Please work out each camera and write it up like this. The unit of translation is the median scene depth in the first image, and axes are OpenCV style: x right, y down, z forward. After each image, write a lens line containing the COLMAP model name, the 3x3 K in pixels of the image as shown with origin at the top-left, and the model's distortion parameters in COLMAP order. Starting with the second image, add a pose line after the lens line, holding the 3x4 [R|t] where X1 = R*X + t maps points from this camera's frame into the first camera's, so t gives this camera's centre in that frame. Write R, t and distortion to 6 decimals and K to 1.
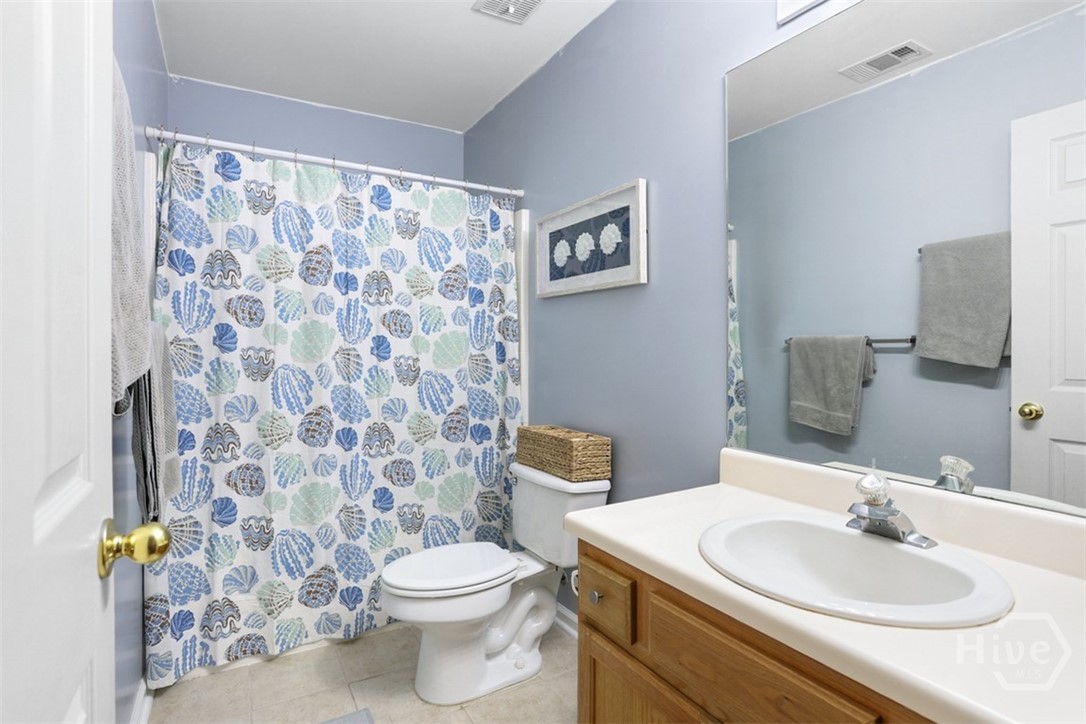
lens RADIAL K [[566.3, 0, 545.5], [0, 566.3, 358.6], [0, 0, 1]] dist [-0.012858, 0.011305]
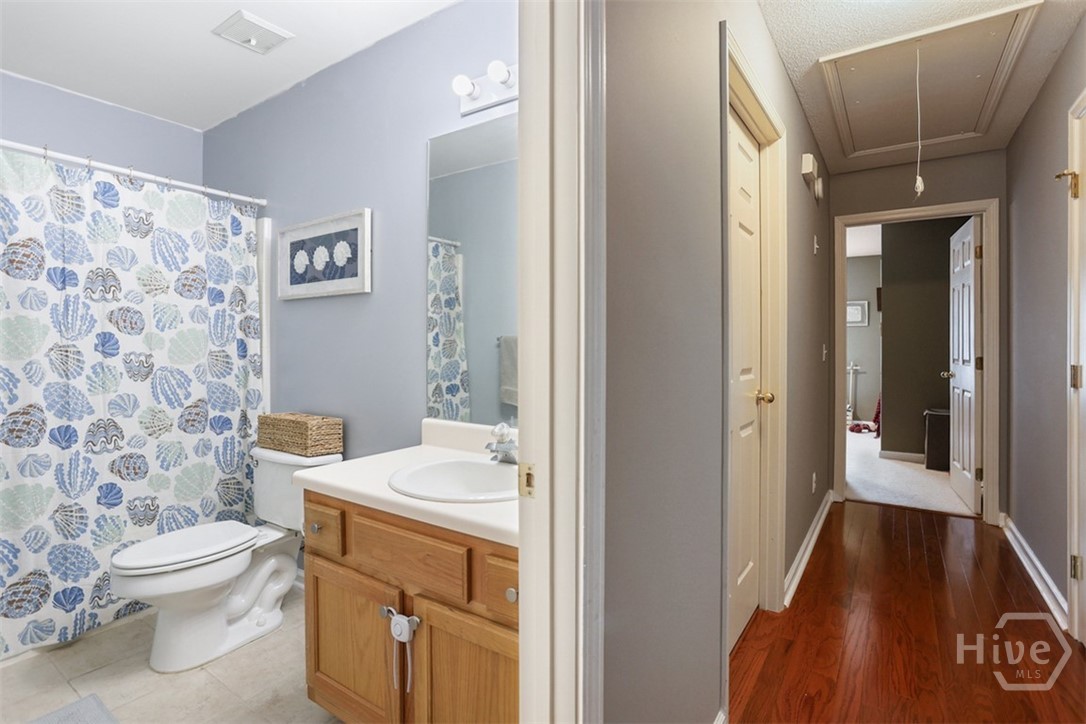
lens RADIAL K [[666.0, 0, 625.2], [0, 666.0, 349.0], [0, 0, 1]] dist [-0.050744, 0.033073]
pose [[0.910062, -0.002909, 0.414463, 0.066960], [0.008872, 0.999883, -0.012463, 0.012056], [-0.414378, 0.015019, 0.909981, -0.444685]]
